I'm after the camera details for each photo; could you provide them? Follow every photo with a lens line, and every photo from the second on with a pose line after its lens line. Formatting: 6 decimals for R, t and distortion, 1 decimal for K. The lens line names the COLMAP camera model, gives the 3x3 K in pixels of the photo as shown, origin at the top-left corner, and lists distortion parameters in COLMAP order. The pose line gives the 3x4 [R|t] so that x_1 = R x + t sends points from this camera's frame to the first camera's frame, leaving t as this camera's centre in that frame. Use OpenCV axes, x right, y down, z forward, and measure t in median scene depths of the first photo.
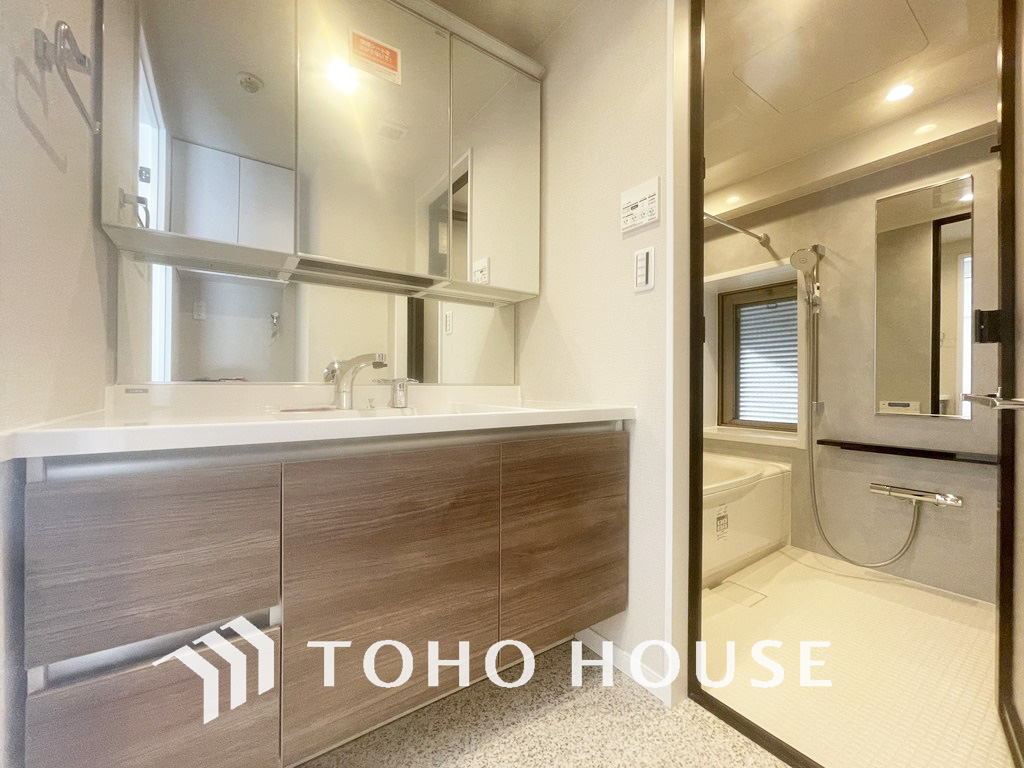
lens RADIAL K [[414.4, 0, 509.3], [0, 414.4, 385.7], [0, 0, 1]] dist [0.001513, 0.000229]
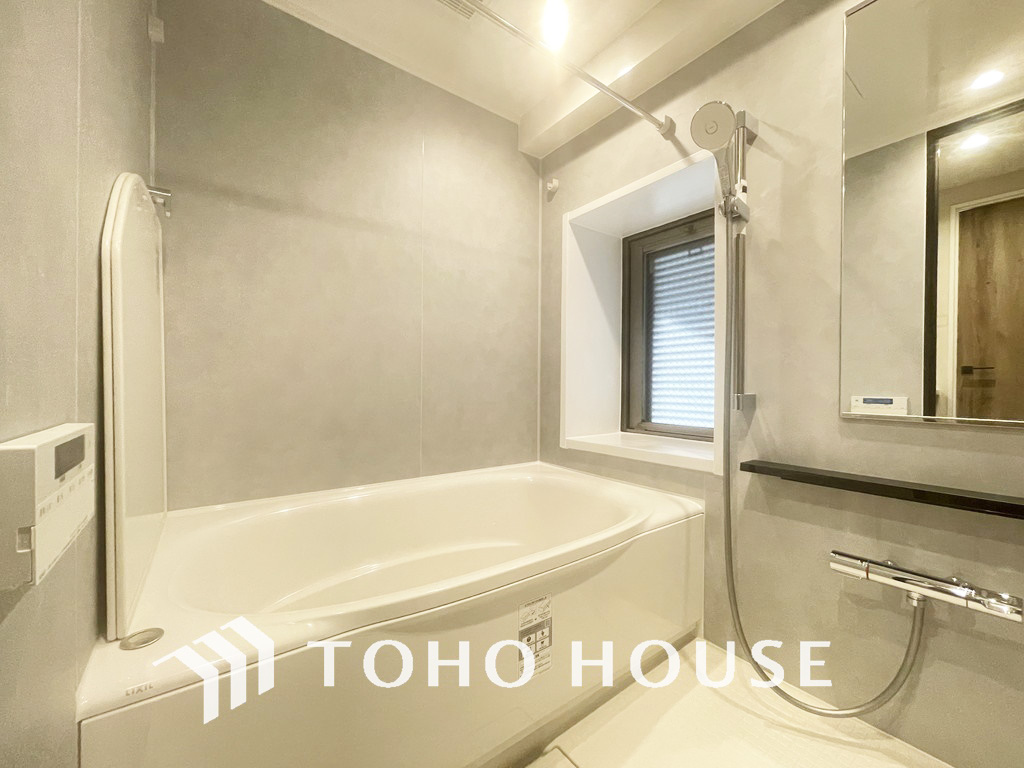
lens RADIAL K [[414.8, 0, 508.3], [0, 414.8, 384.1], [0, 0, 1]] dist [-0.001669, -0.000268]
pose [[0.999351, 0.004583, 0.035731, 0.361430], [-0.004616, 0.999989, 0.000844, 0.023590], [-0.035727, -0.001008, 0.999361, 0.401613]]
